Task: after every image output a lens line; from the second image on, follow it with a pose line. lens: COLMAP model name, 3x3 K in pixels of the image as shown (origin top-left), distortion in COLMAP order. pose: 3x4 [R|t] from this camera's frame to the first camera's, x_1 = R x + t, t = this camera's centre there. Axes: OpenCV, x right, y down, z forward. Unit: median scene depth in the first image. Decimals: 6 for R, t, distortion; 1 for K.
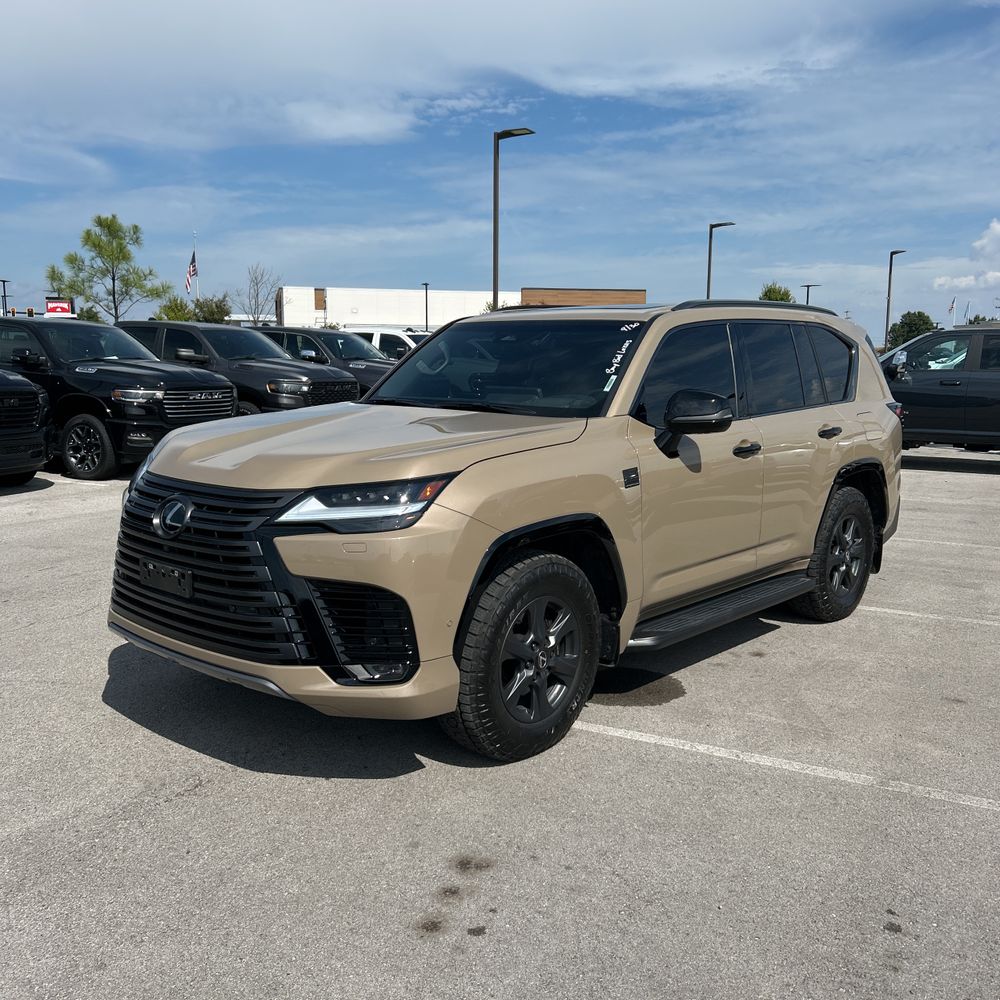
lens RADIAL K [[1060.4, 0, 500.0], [0, 1060.4, 500.0], [0, 0, 1]] dist [-0.015245, -0.021101]
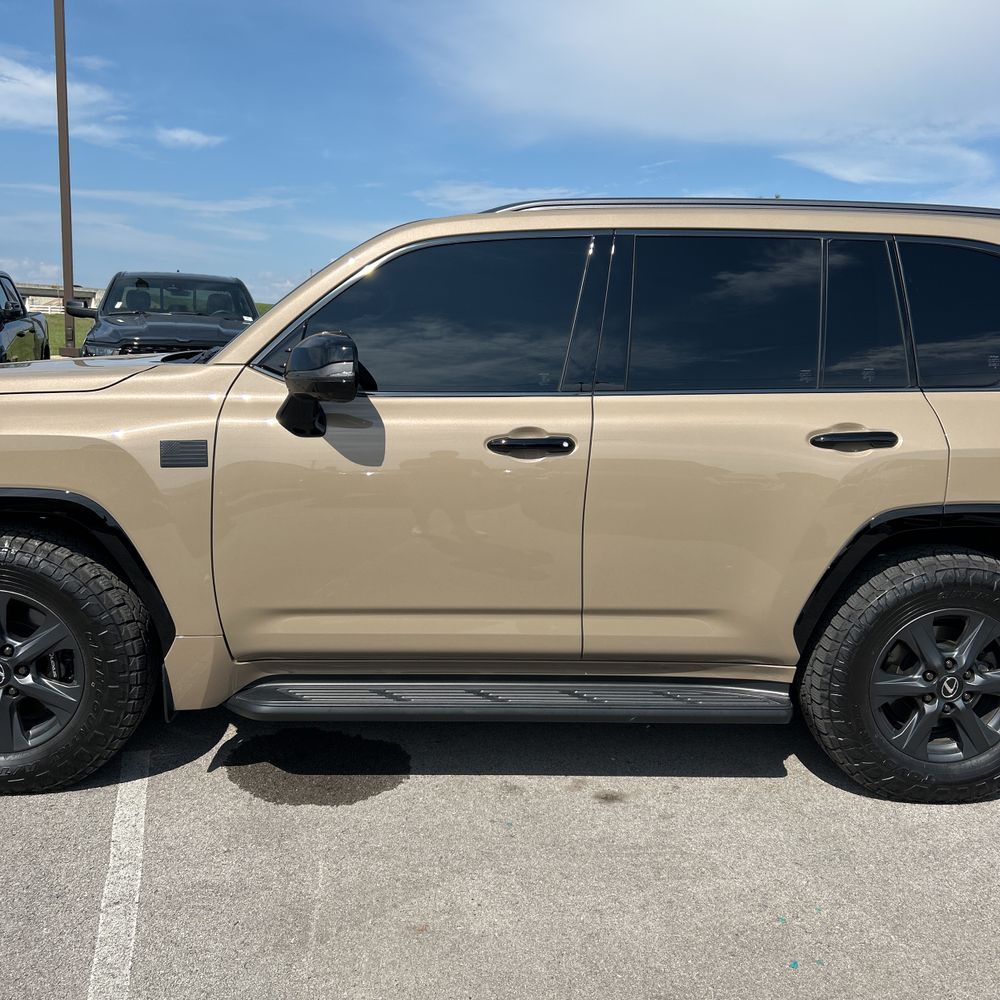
lens RADIAL K [[1044.1, 0, 499.2], [0, 1044.1, 478.5], [0, 0, 1]] dist [0.022581, -0.015684]
pose [[0.684270, 0.107002, -0.721336, 0.645091], [-0.122566, 0.991980, 0.030881, -0.044414], [0.718855, 0.067280, 0.691897, 0.576902]]
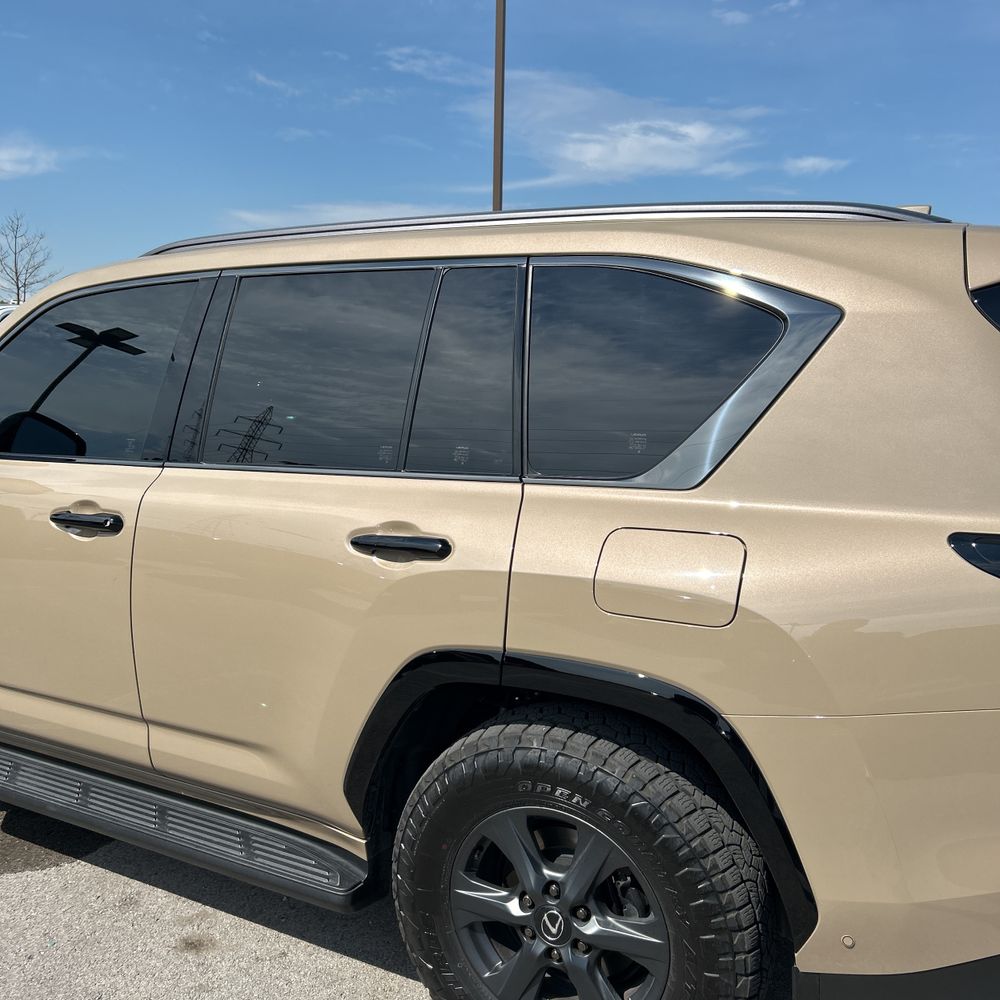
lens RADIAL K [[1025.2, 0, 500.0], [0, 1025.2, 500.0], [0, 0, 1]] dist [0.013603, -0.018711]
pose [[0.204654, 0.131836, -0.969915, 0.761335], [-0.152843, 0.983038, 0.101370, -0.138900], [0.966828, 0.127499, 0.221333, 1.074727]]
